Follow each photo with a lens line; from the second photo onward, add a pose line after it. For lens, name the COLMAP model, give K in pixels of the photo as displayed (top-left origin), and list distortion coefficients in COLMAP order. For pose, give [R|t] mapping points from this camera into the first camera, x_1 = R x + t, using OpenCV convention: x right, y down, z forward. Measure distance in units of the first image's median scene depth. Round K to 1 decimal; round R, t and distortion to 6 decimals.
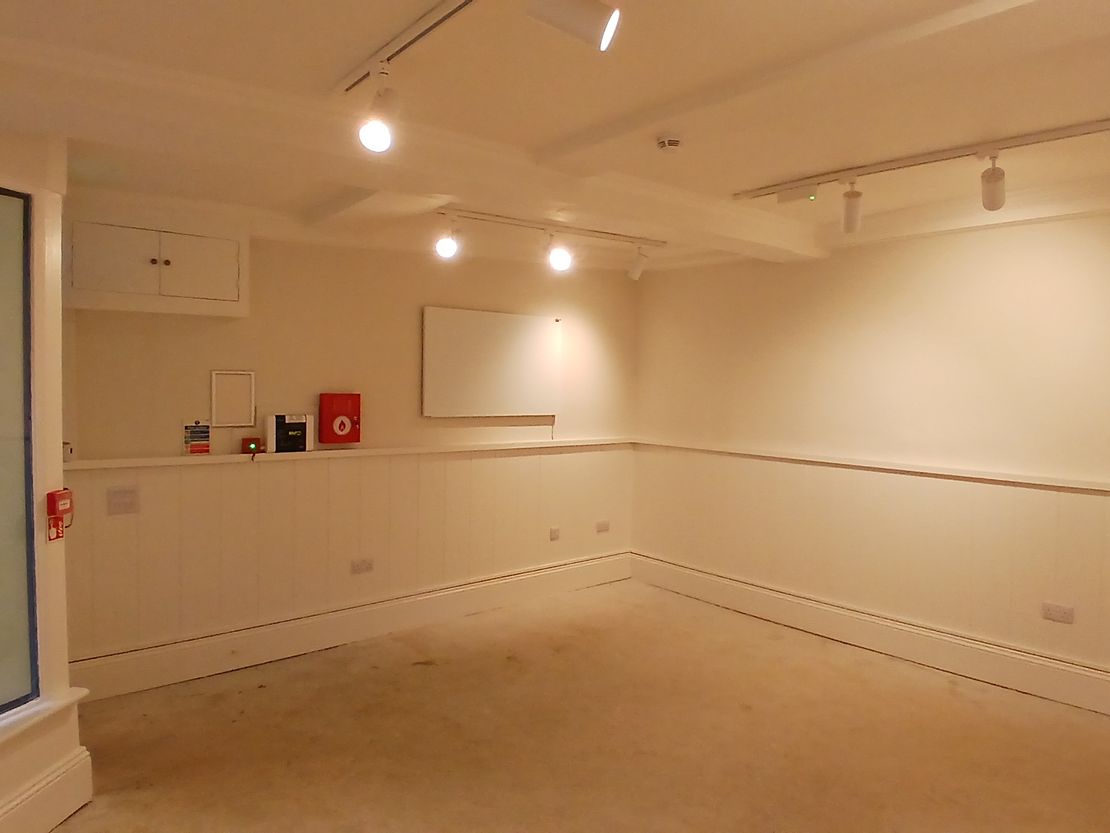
lens RADIAL K [[736.5, 0, 555.8], [0, 736.5, 400.9], [0, 0, 1]] dist [0.001228, -0.000199]
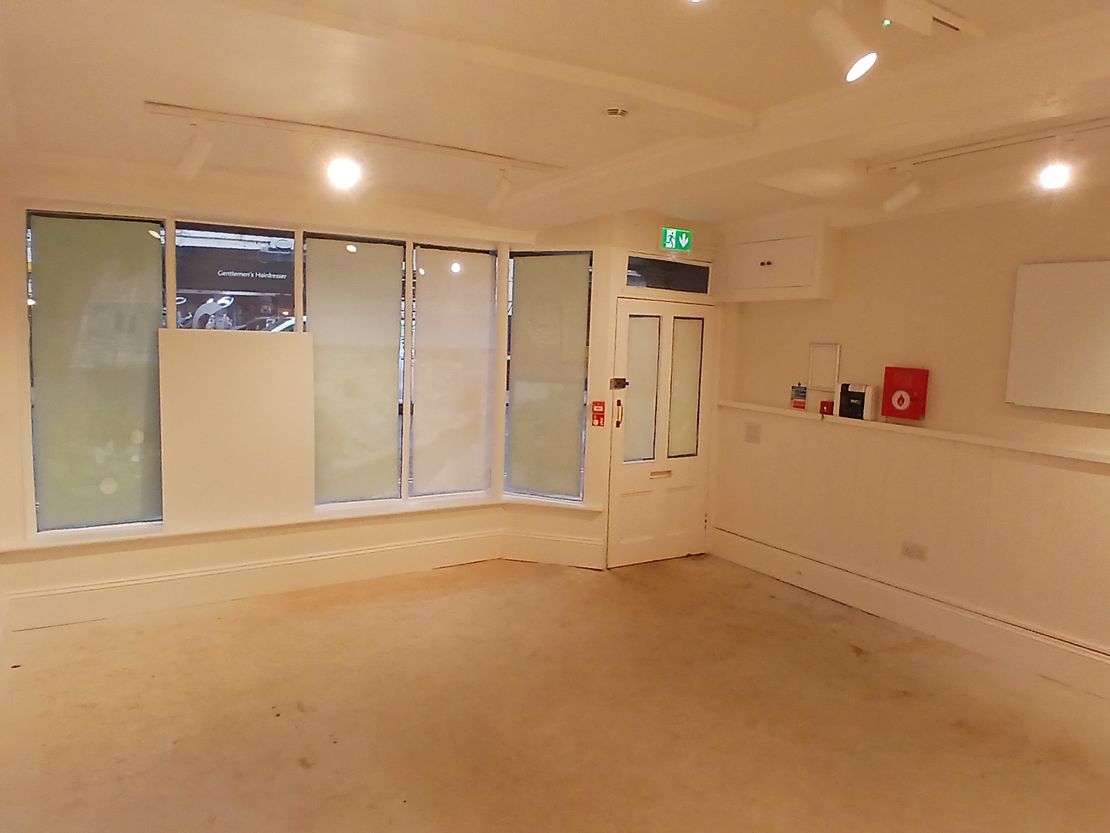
lens RADIAL K [[748.6, 0, 555.0], [0, 748.6, 416.5], [0, 0, 1]] dist [-0.002960, -0.001069]
pose [[-0.147189, 0.086391, -0.985328, 0.777862], [-0.065074, 0.993174, 0.096800, -0.011878], [0.986965, 0.078367, -0.140563, 0.697938]]
